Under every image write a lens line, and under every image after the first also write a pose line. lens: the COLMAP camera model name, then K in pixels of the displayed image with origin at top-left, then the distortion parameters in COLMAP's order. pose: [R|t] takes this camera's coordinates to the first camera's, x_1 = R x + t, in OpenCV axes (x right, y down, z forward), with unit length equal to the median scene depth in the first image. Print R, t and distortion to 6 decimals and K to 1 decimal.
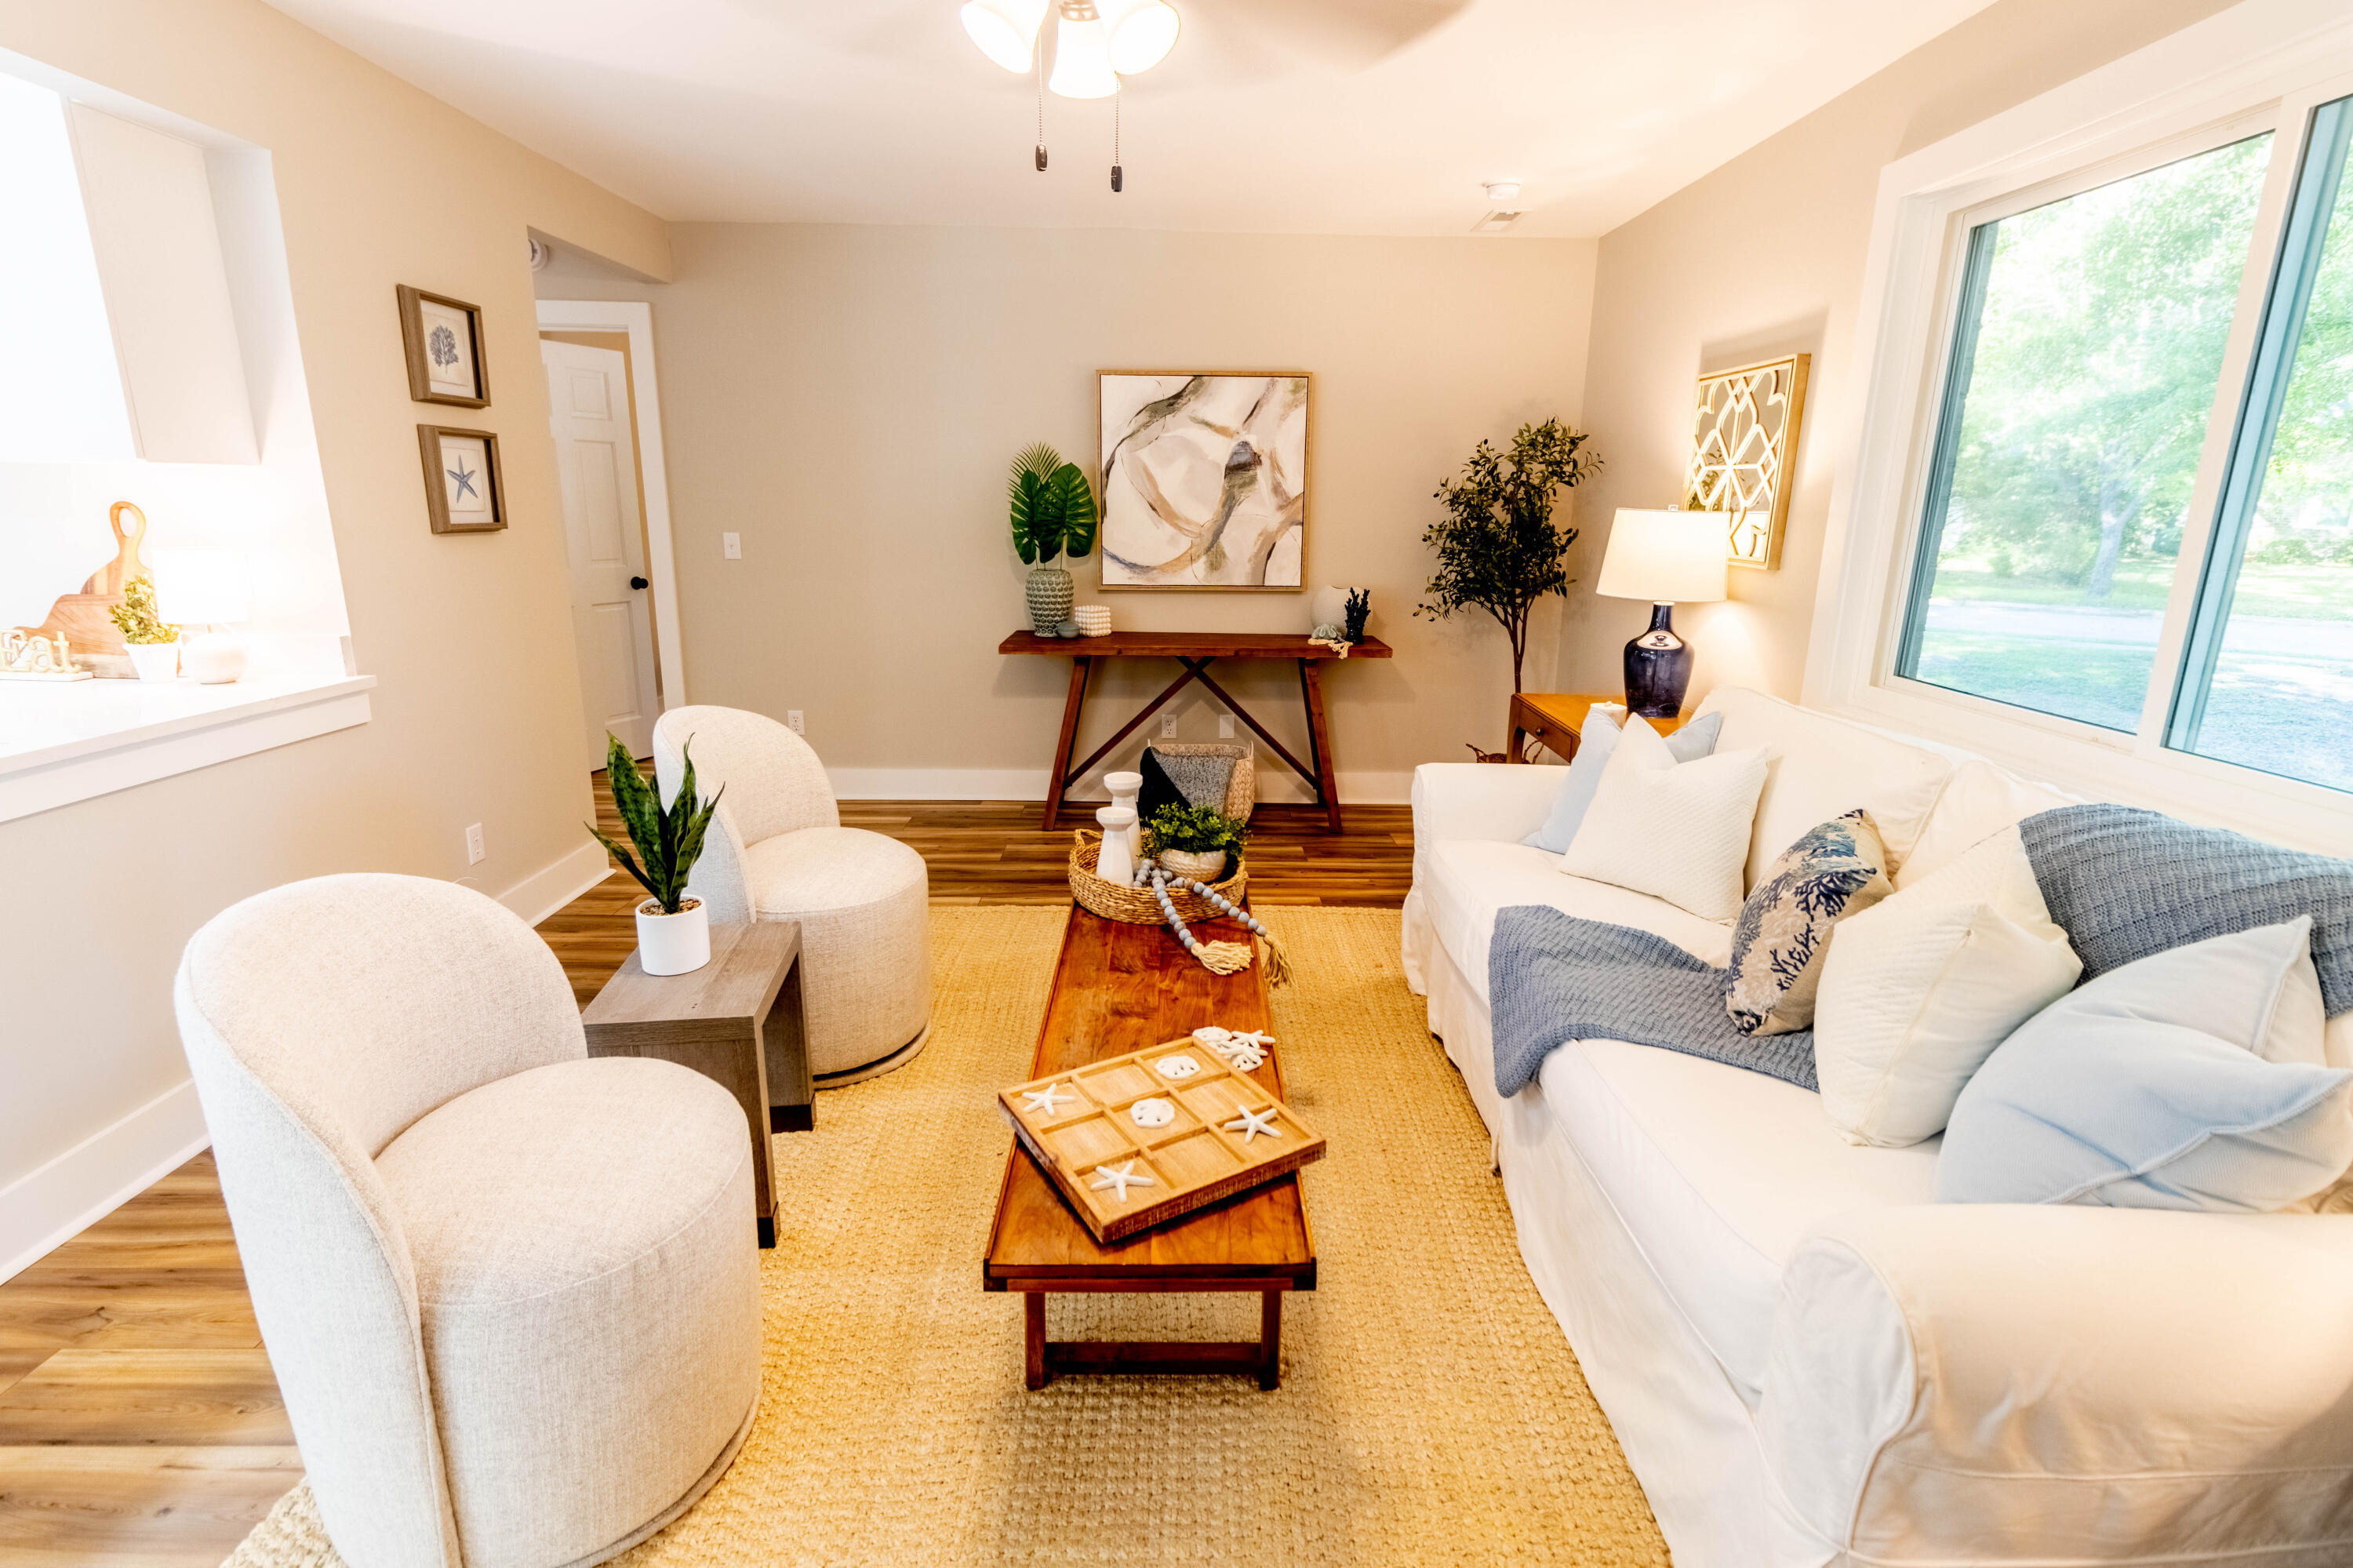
lens RADIAL K [[1084.1, 0, 1185.2], [0, 1084.1, 753.7], [0, 0, 1]] dist [0.001810, 0.000515]
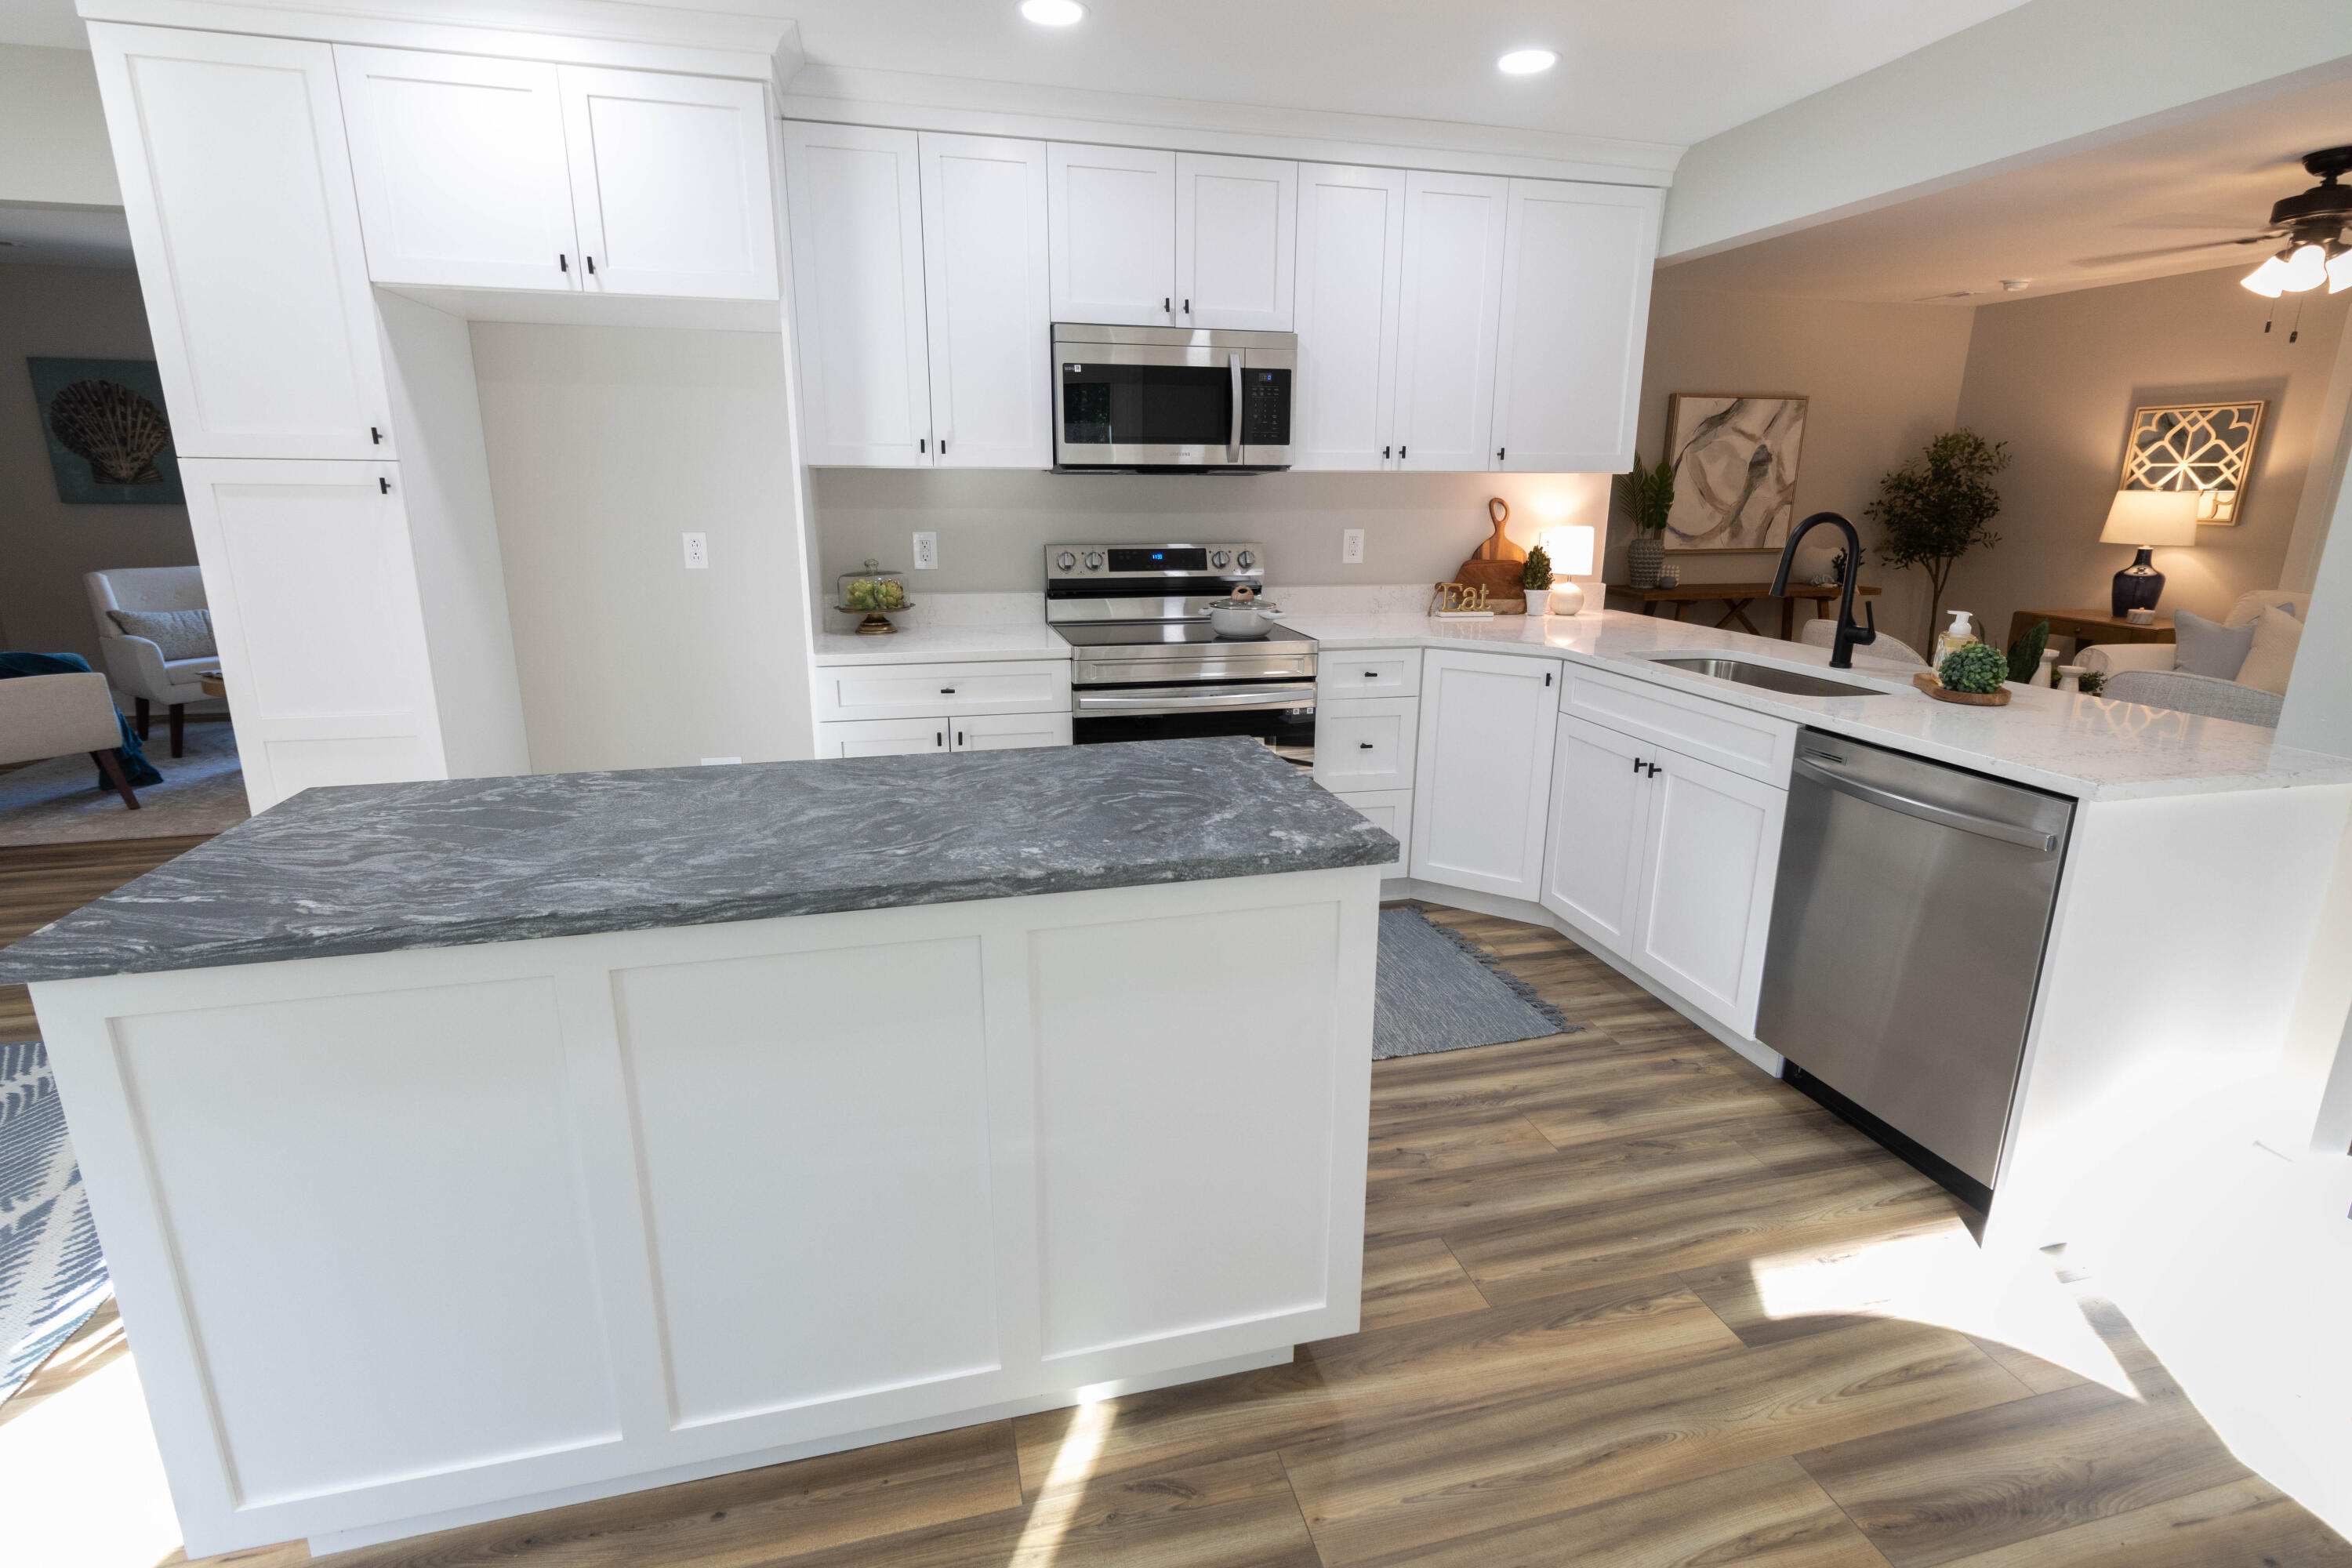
lens RADIAL K [[1114.1, 0, 1187.0], [0, 1114.1, 768.8], [0, 0, 1]] dist [0.001585, 0.000661]
pose [[0.976921, -0.062191, 0.204347, -1.006393], [0.057593, 0.997937, 0.028378, 0.047116], [-0.205690, -0.015954, 0.978487, -0.268539]]
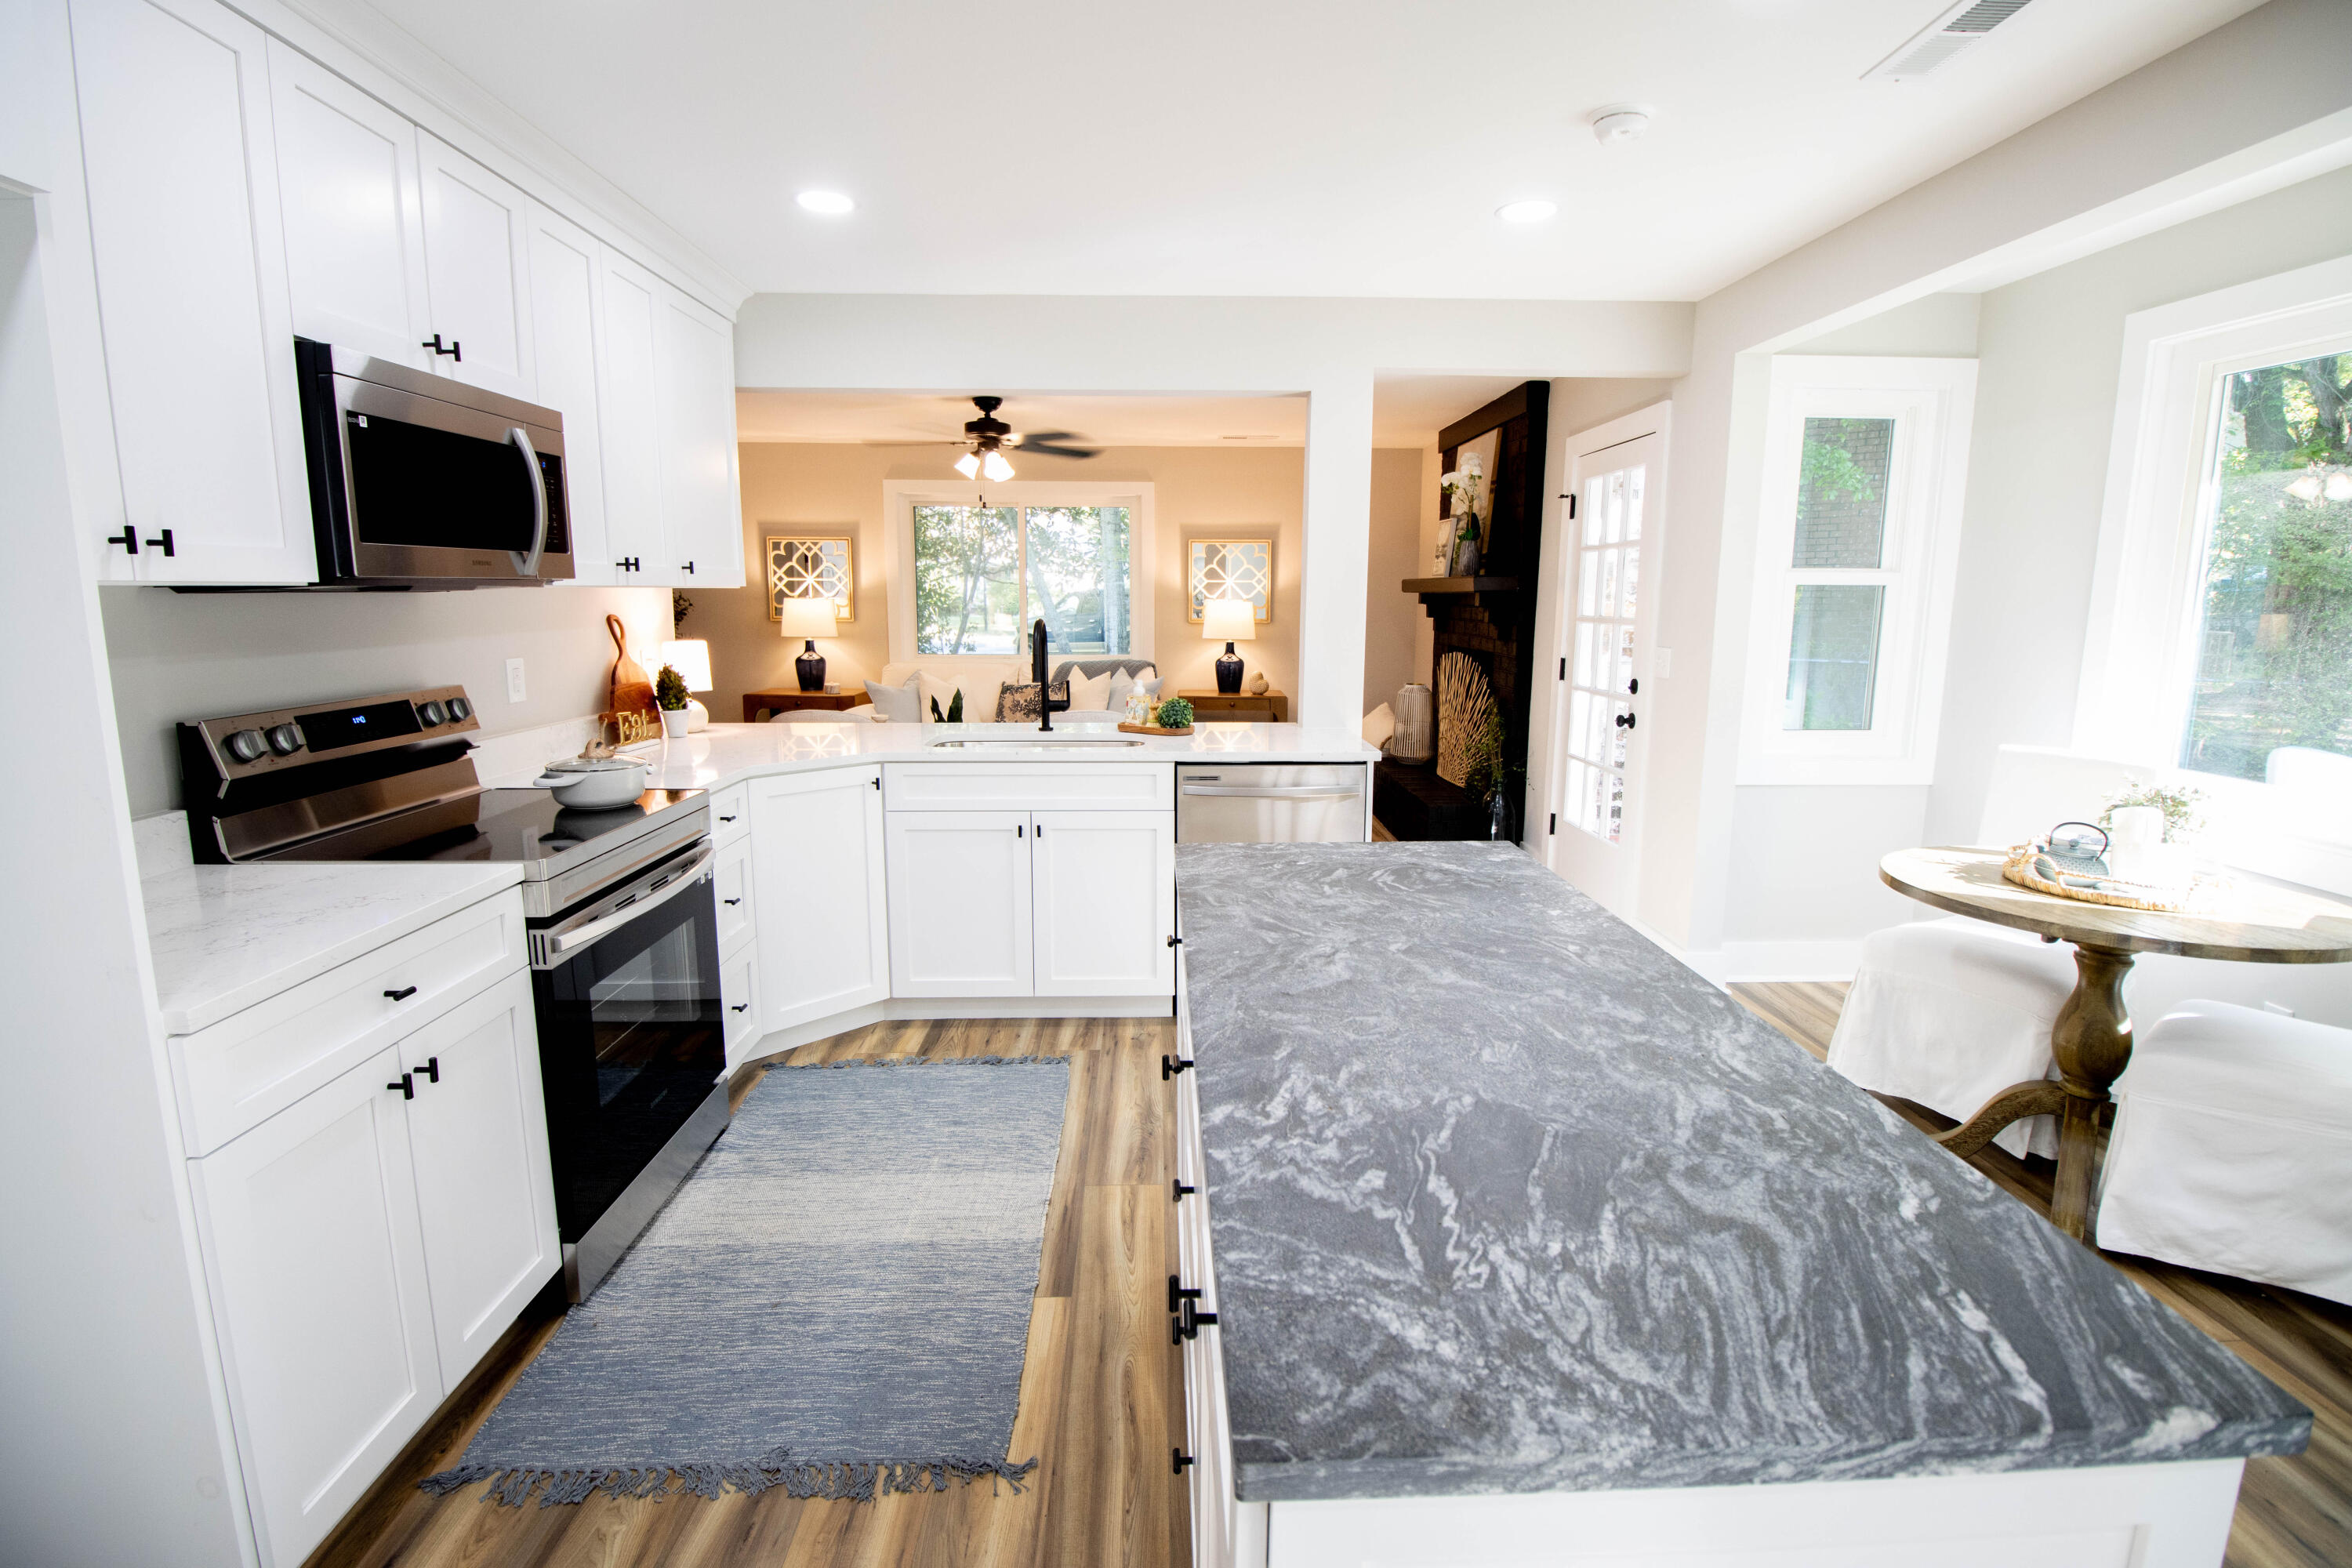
lens RADIAL K [[1085.8, 0, 1188.5], [0, 1085.8, 771.1], [0, 0, 1]] dist [0.000803, -0.014519]
pose [[0.000981, -0.176963, 0.984217, -1.350493], [0.227671, 0.958410, 0.172096, -0.064395], [-0.973738, 0.223909, 0.041229, 0.158210]]
